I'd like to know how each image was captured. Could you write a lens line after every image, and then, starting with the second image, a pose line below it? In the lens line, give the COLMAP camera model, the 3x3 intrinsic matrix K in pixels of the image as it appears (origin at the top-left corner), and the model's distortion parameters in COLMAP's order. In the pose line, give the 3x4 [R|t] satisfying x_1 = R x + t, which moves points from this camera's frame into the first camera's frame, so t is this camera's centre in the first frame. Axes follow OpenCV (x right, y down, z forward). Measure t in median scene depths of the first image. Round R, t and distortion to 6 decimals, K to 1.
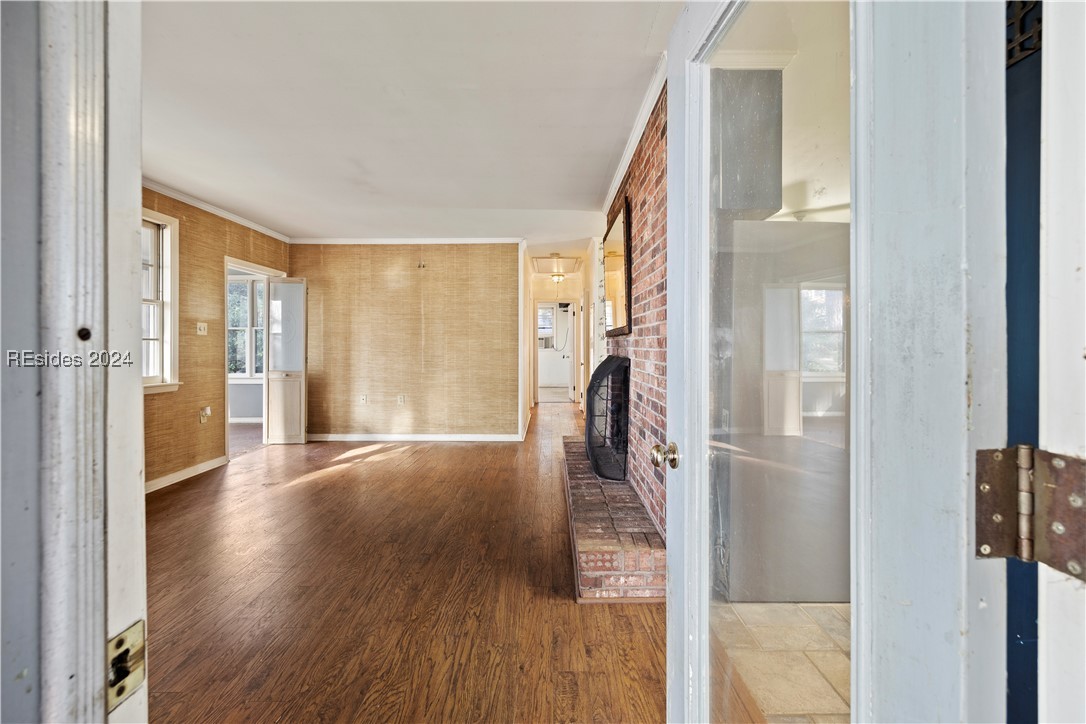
lens RADIAL K [[457.4, 0, 543.3], [0, 457.4, 346.8], [0, 0, 1]] dist [0.000650, 0.000046]
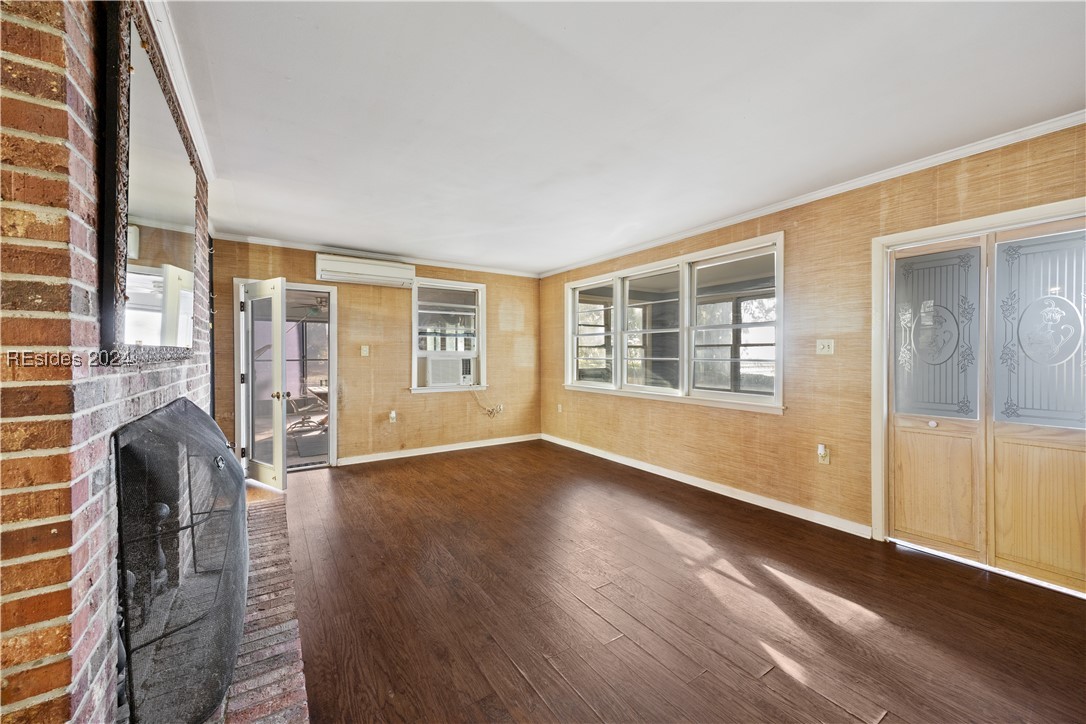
lens RADIAL K [[416.0, 0, 547.8], [0, 416.0, 358.4], [0, 0, 1]] dist [-0.010430, -0.000028]
pose [[-0.823249, 0.005890, -0.567649, 0.051465], [-0.000003, 0.999946, 0.010380, -0.019871], [0.567680, 0.008547, -0.823205, 0.997873]]
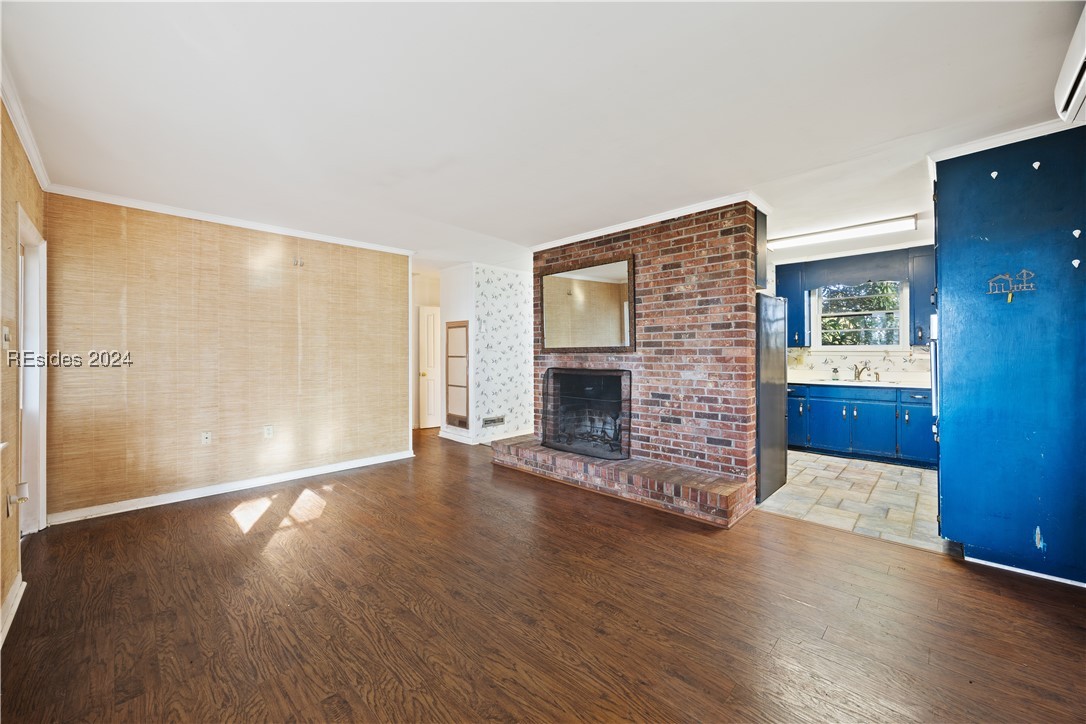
lens RADIAL K [[416.0, 0, 544.2], [0, 416.0, 353.9], [0, 0, 1]] dist [-0.010430, -0.000028]
pose [[0.694104, -0.002031, 0.719872, -0.494846], [0.005522, 0.999982, -0.002503, -0.011637], [-0.719854, 0.005712, 0.694102, 0.172253]]
